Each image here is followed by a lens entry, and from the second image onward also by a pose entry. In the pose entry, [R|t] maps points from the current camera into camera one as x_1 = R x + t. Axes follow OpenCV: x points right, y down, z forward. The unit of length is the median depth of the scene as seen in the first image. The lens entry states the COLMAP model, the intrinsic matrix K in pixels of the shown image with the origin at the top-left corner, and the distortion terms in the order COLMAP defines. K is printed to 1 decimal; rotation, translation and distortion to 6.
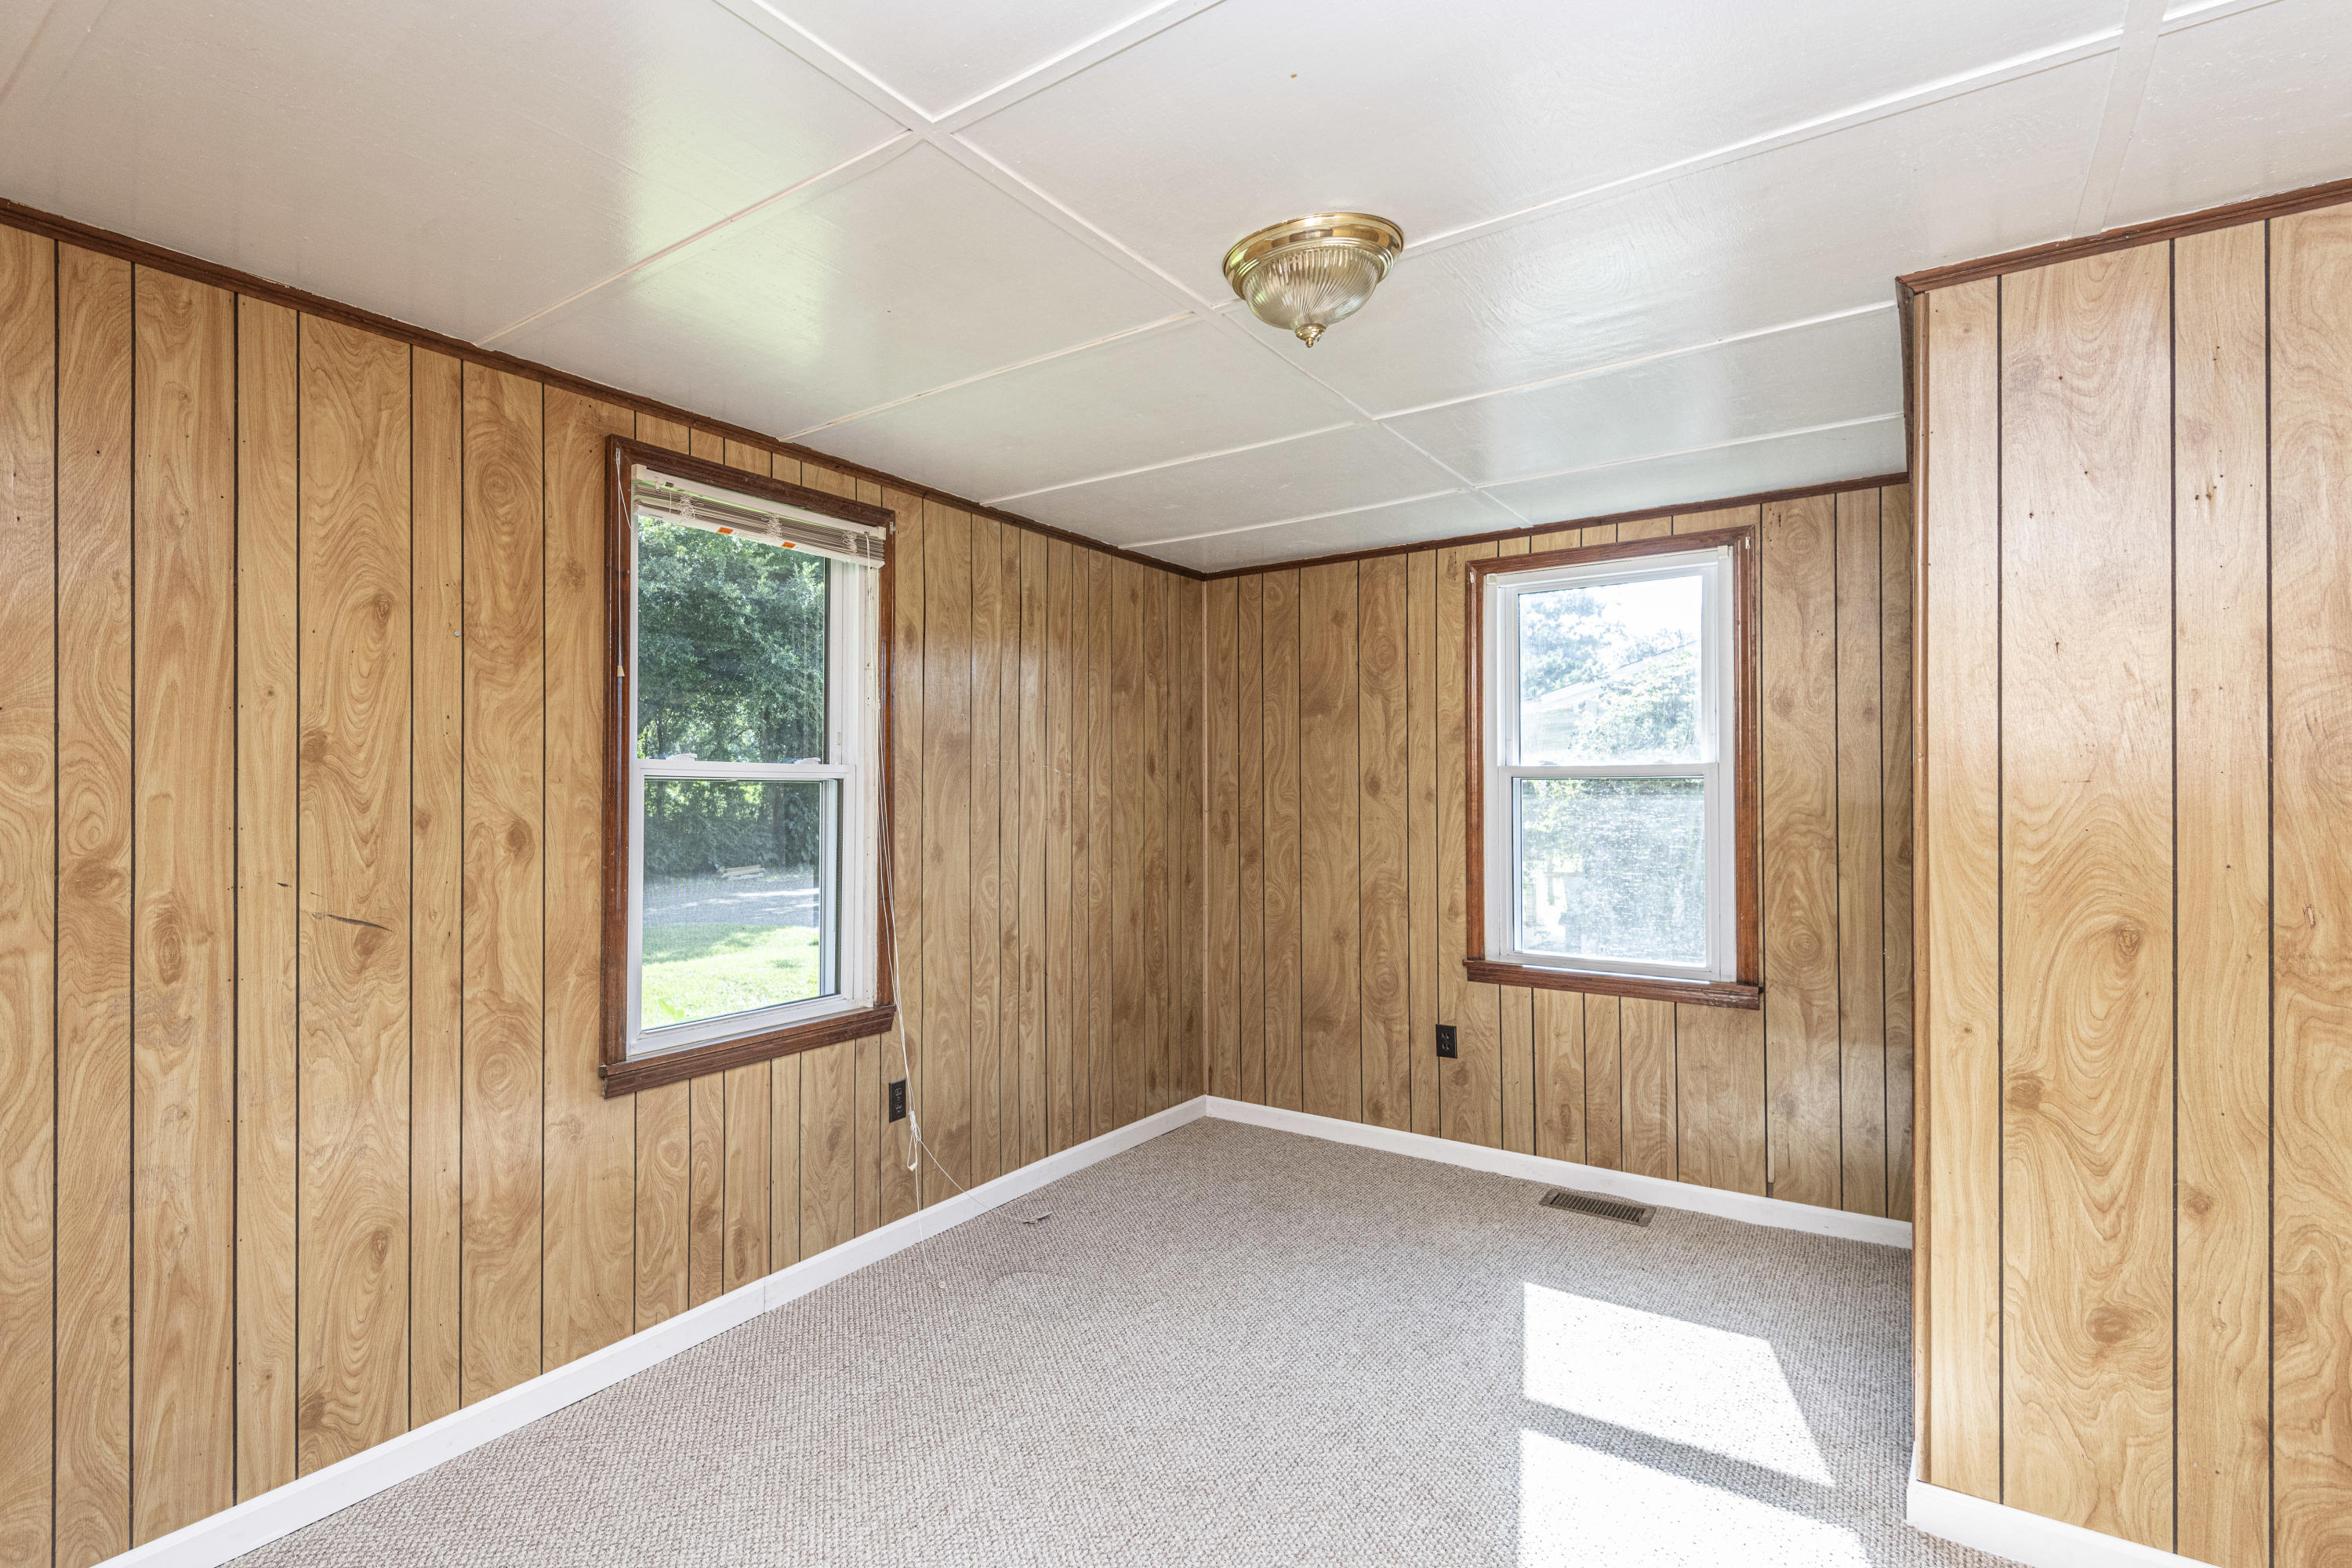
lens RADIAL K [[1140.6, 0, 973.0], [0, 1140.6, 785.7], [0, 0, 1]] dist [0.001702, -0.001119]
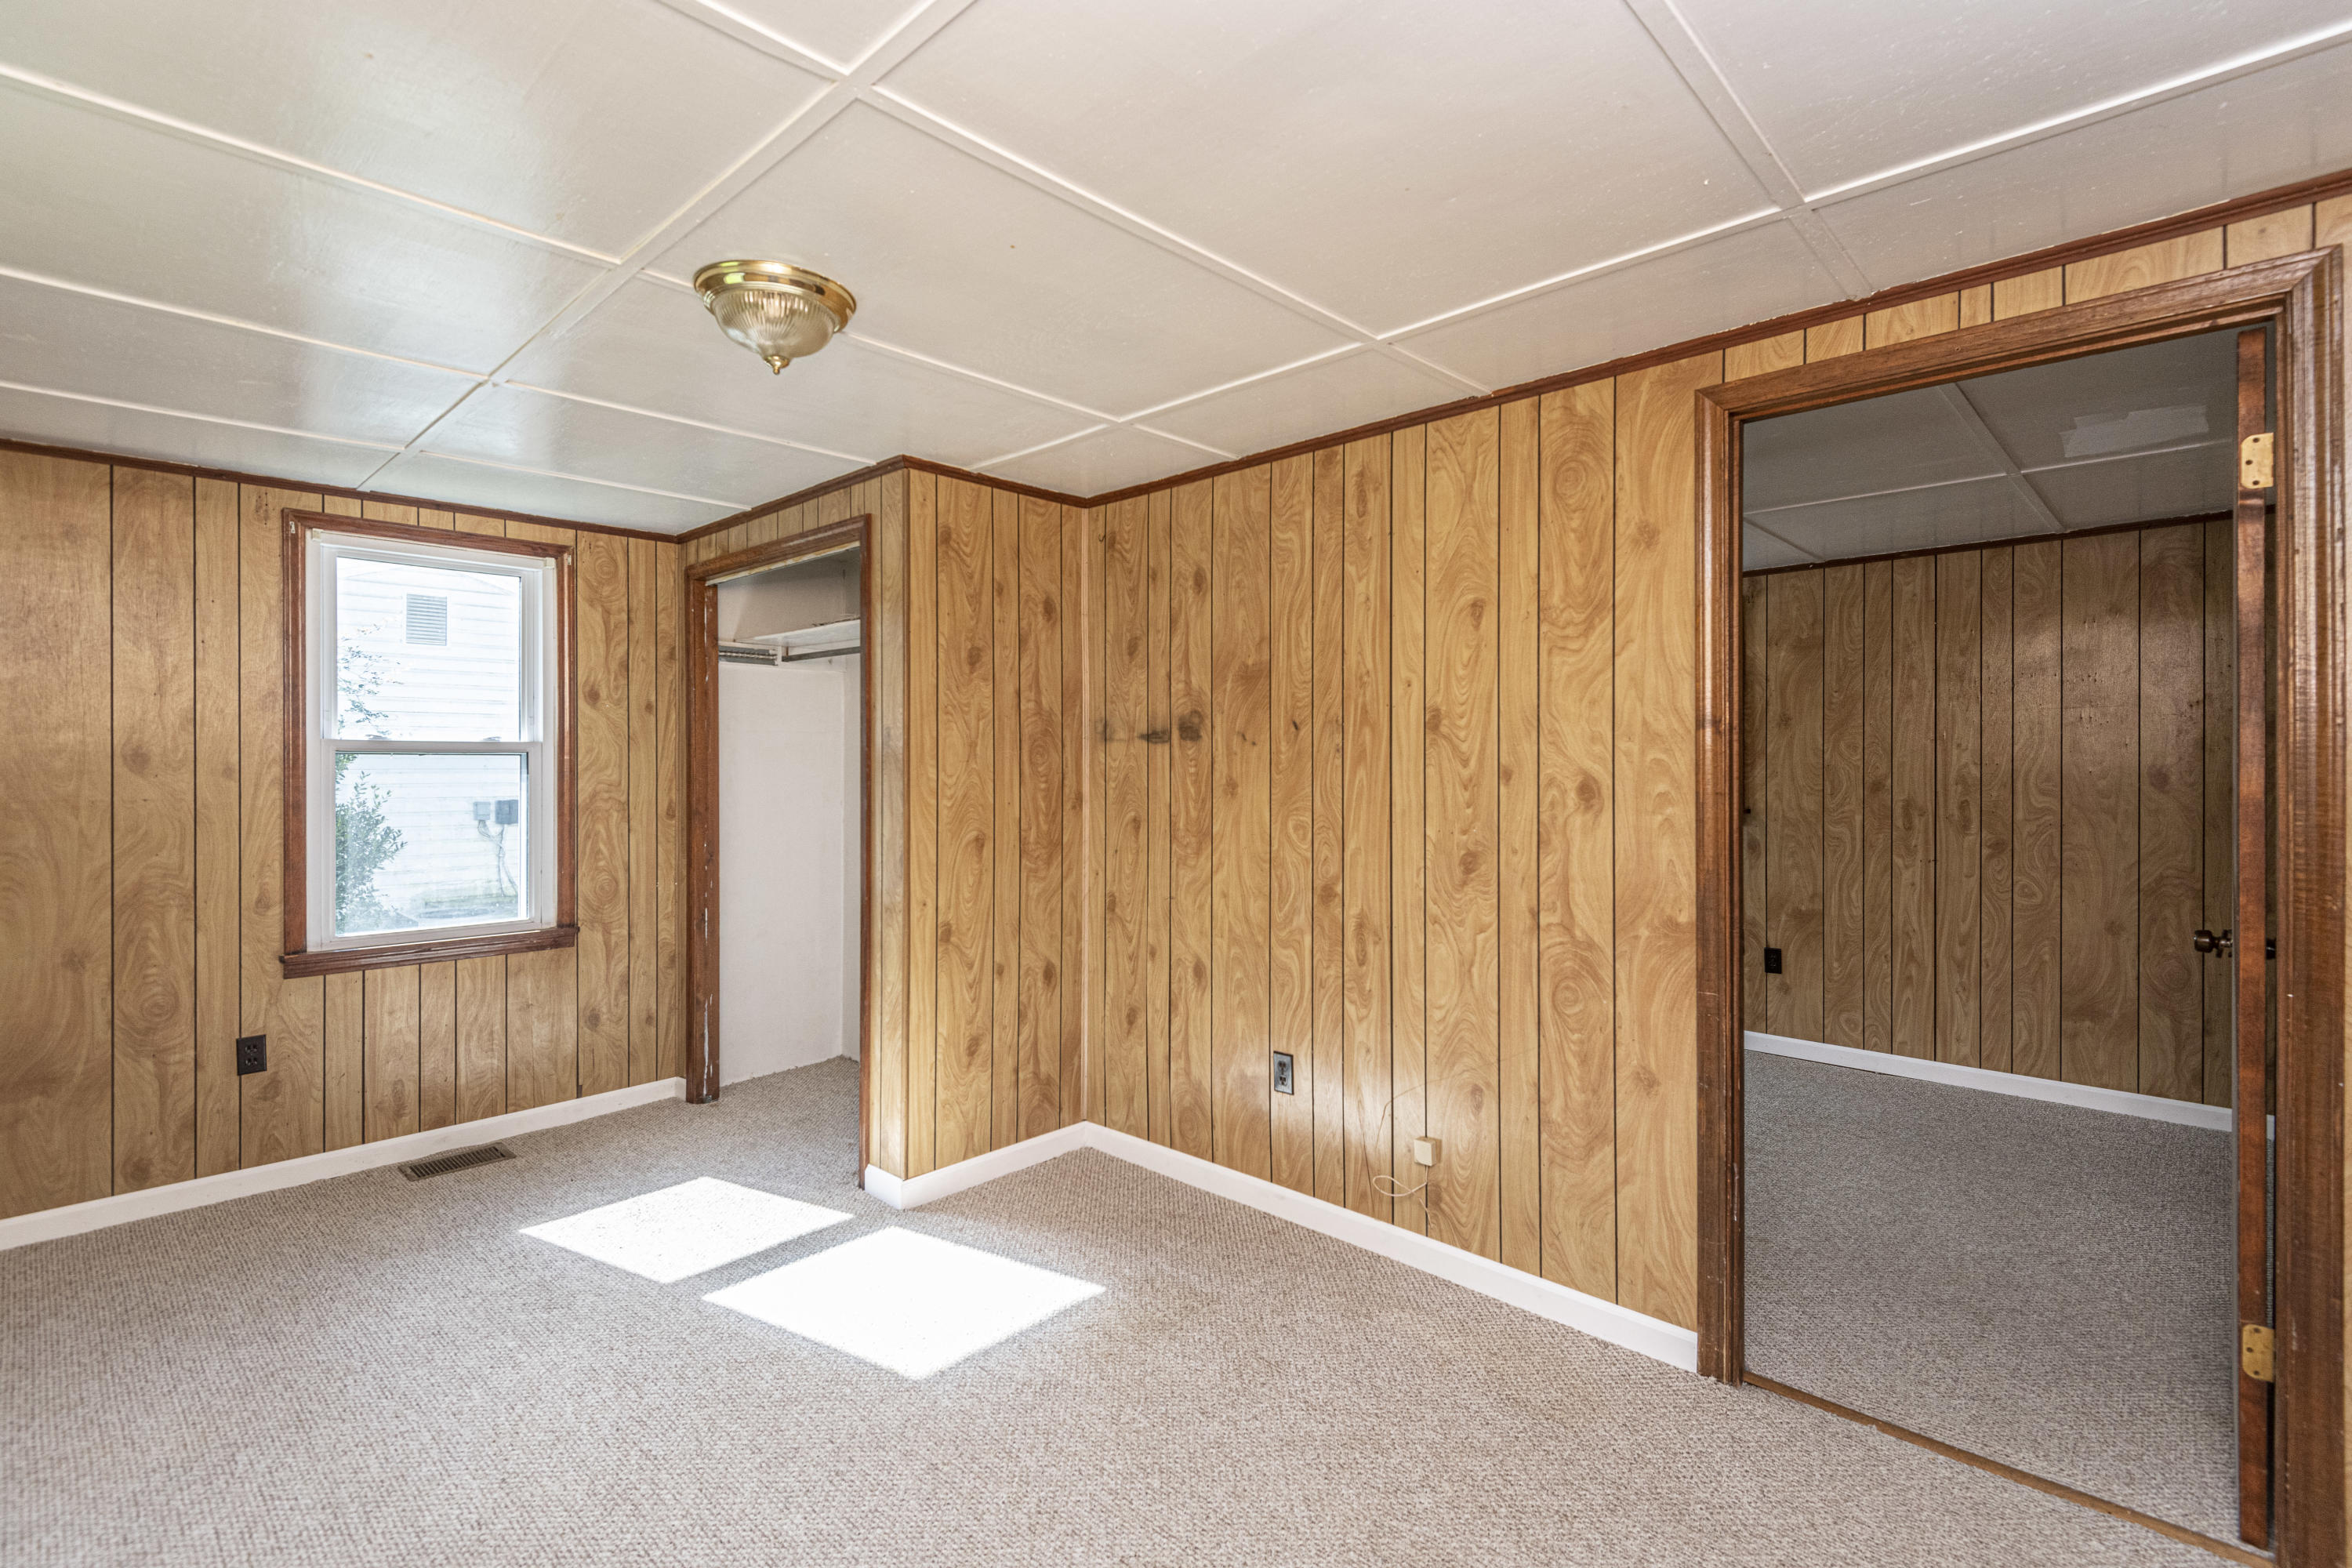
lens RADIAL K [[1073.7, 0, 1168.0], [0, 1073.7, 768.0], [0, 0, 1]] dist [0.001937, -0.000181]
pose [[0.071483, -0.002347, 0.997439, -0.395517], [-0.005476, 0.999981, 0.002745, 0.000051], [-0.997427, -0.005659, 0.071469, 0.280711]]
